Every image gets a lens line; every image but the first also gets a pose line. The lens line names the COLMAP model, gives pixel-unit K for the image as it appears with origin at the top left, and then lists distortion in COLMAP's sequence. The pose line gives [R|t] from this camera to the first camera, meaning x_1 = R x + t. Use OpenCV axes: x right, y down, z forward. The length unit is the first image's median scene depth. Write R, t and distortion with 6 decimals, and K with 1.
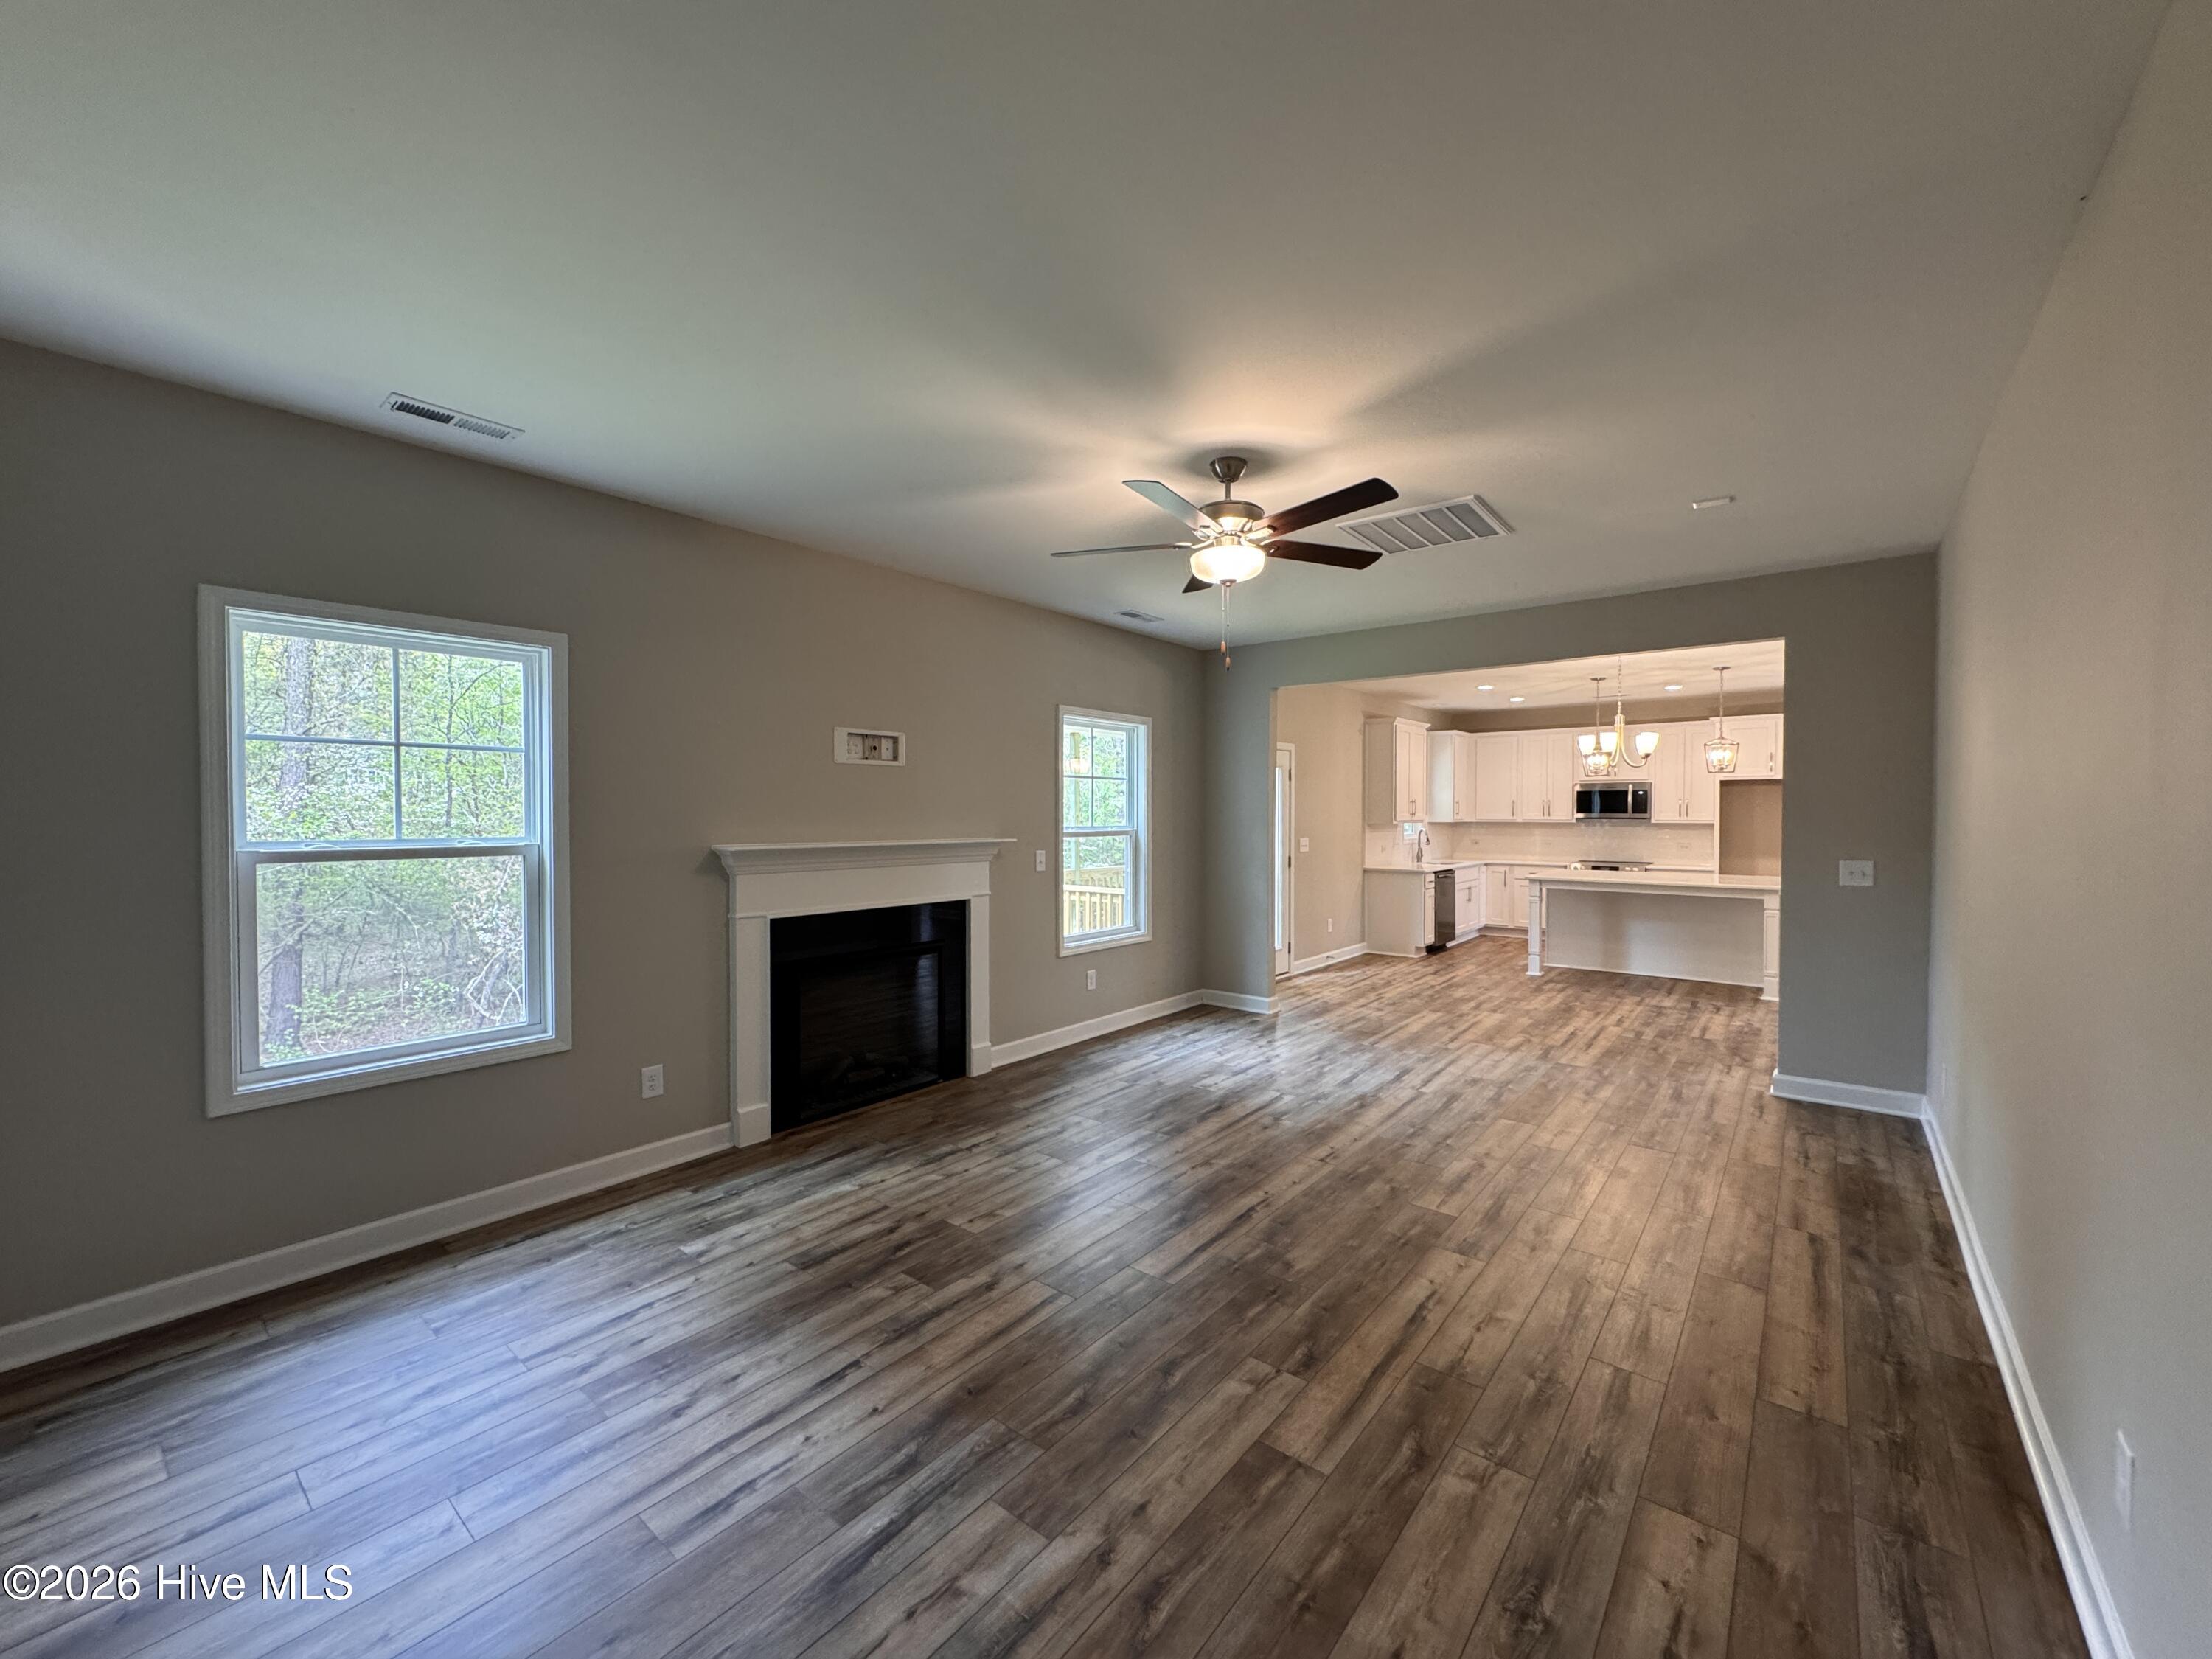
lens RADIAL K [[883.3, 0, 1096.3], [0, 883.3, 827.6], [0, 0, 1]] dist [-0.001908, -0.000165]
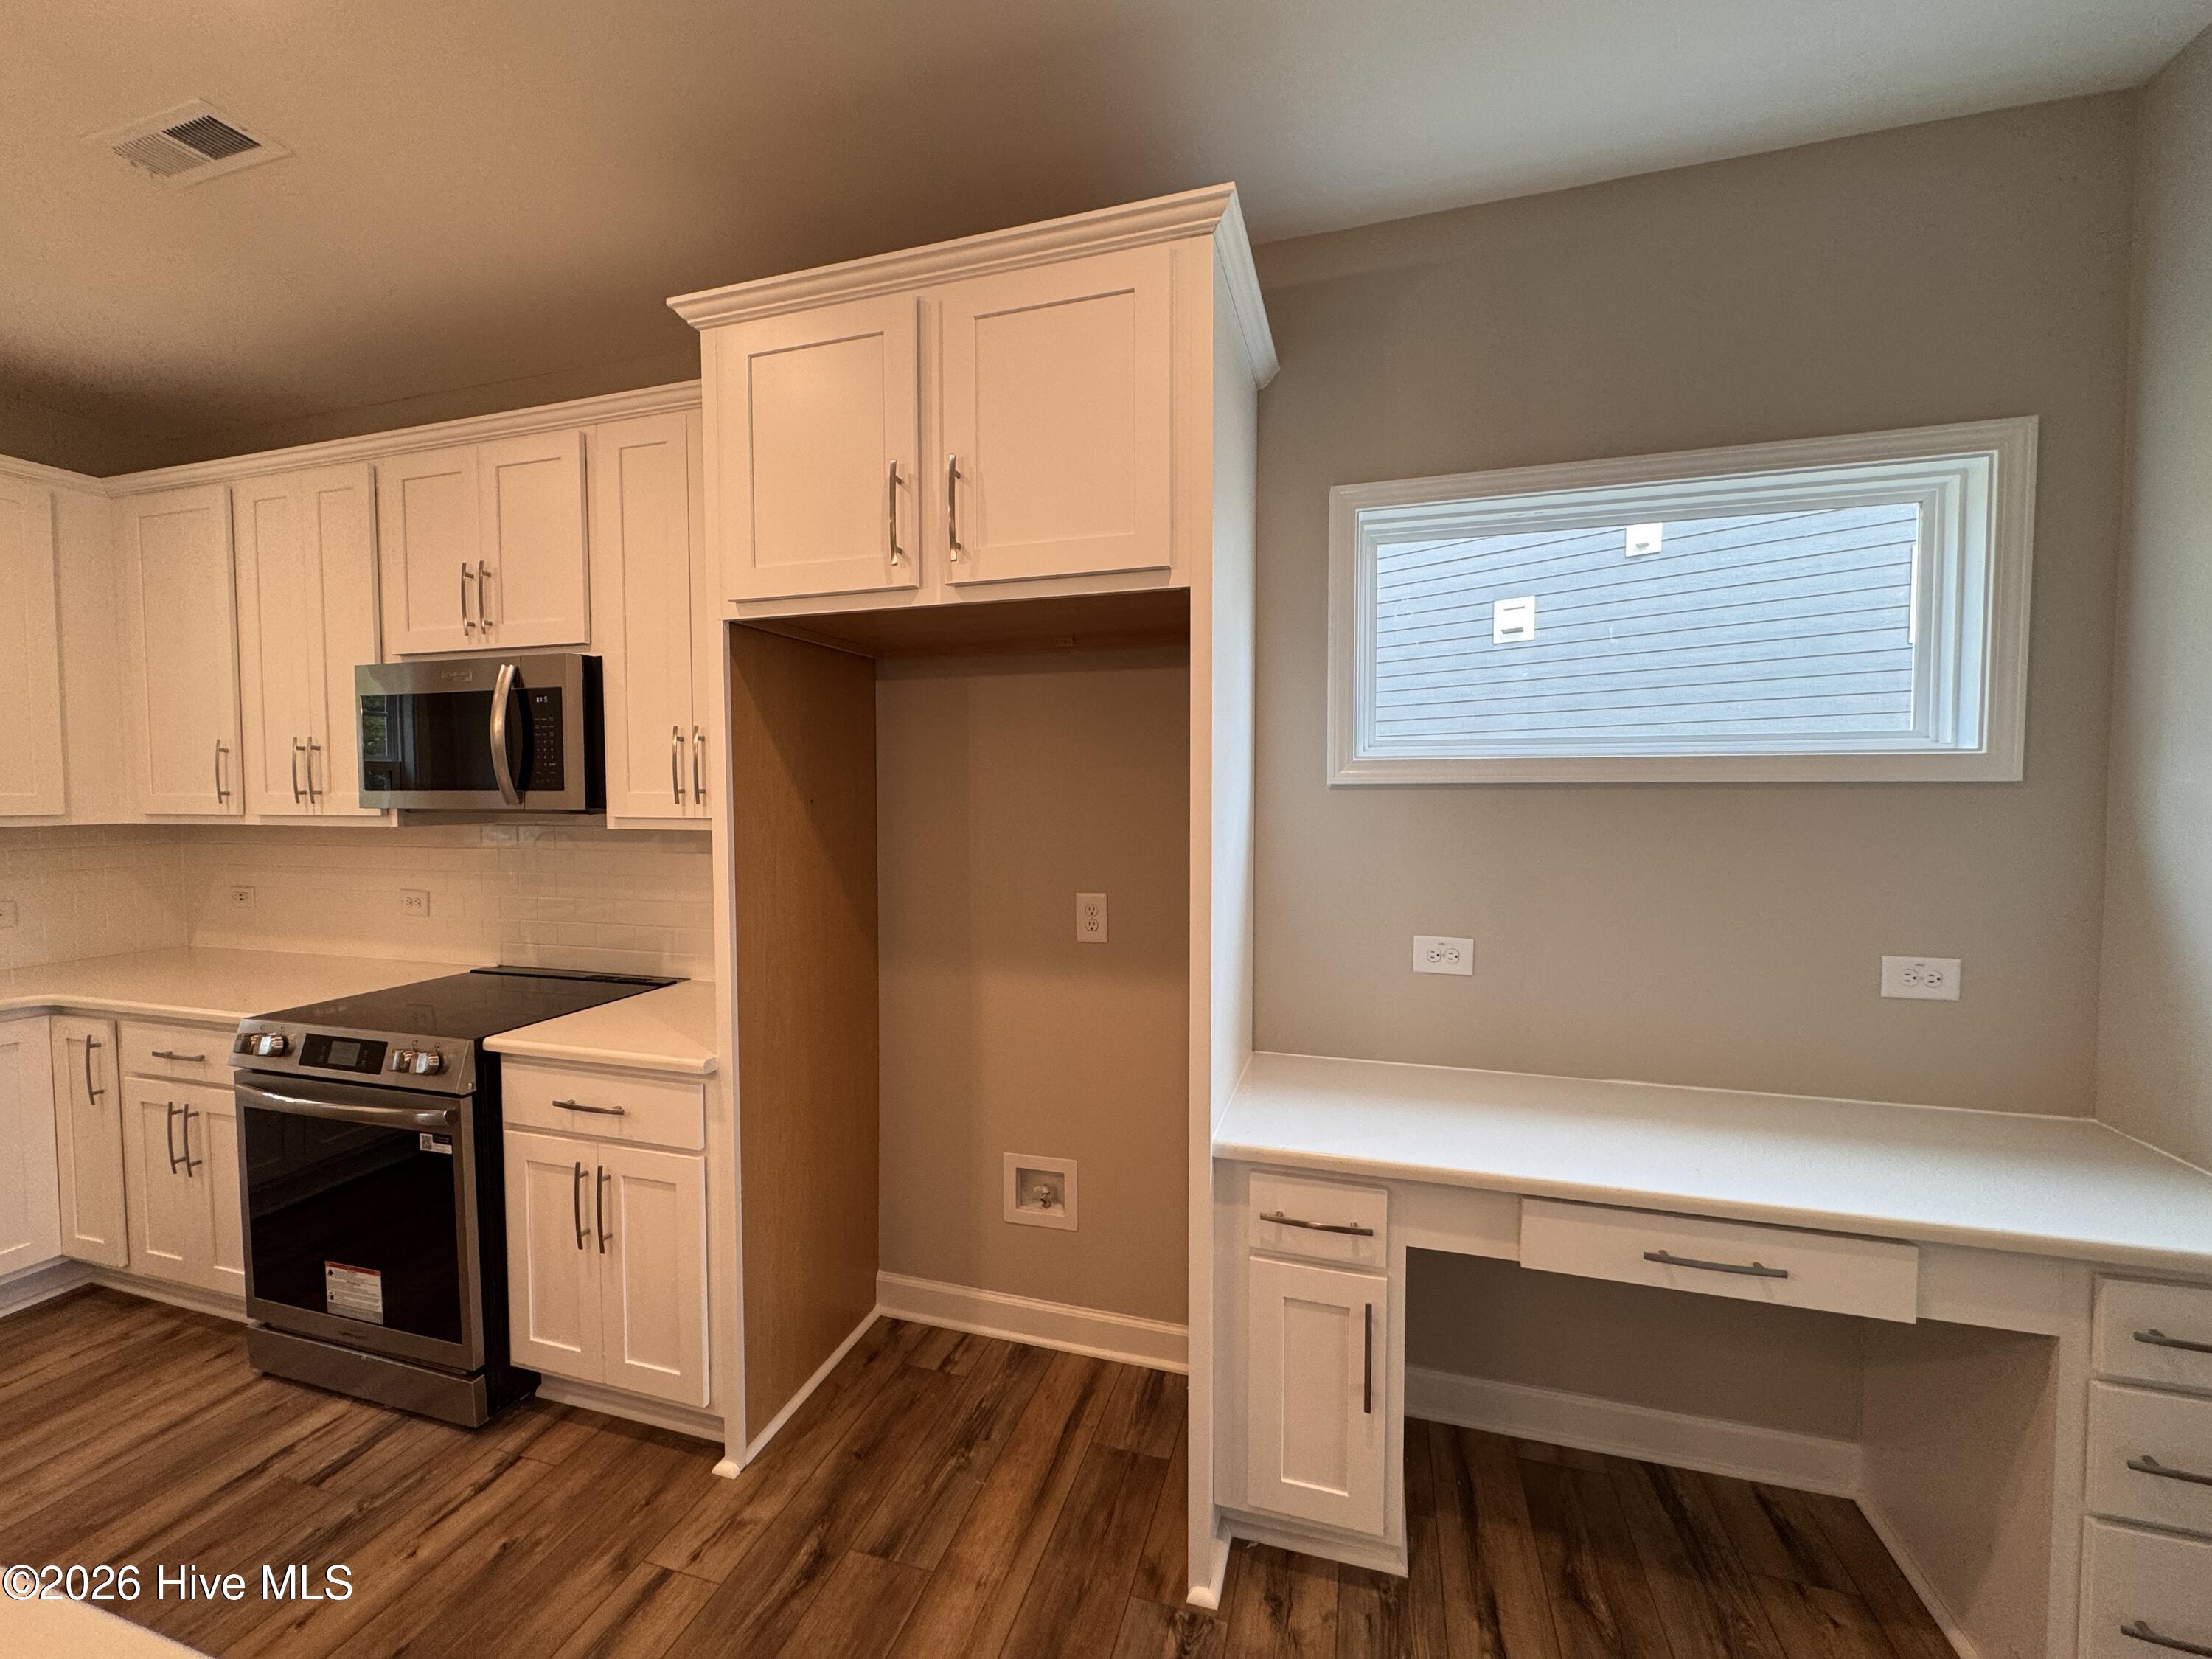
lens RADIAL K [[883.3, 0, 1104.8], [0, 883.3, 825.7], [0, 0, 1]] dist [-0.001908, -0.000165]
pose [[0.926096, -0.018367, 0.376840, 1.386391], [0.008498, 0.999576, 0.027834, -0.024128], [-0.377192, -0.022575, 0.925860, 1.533219]]
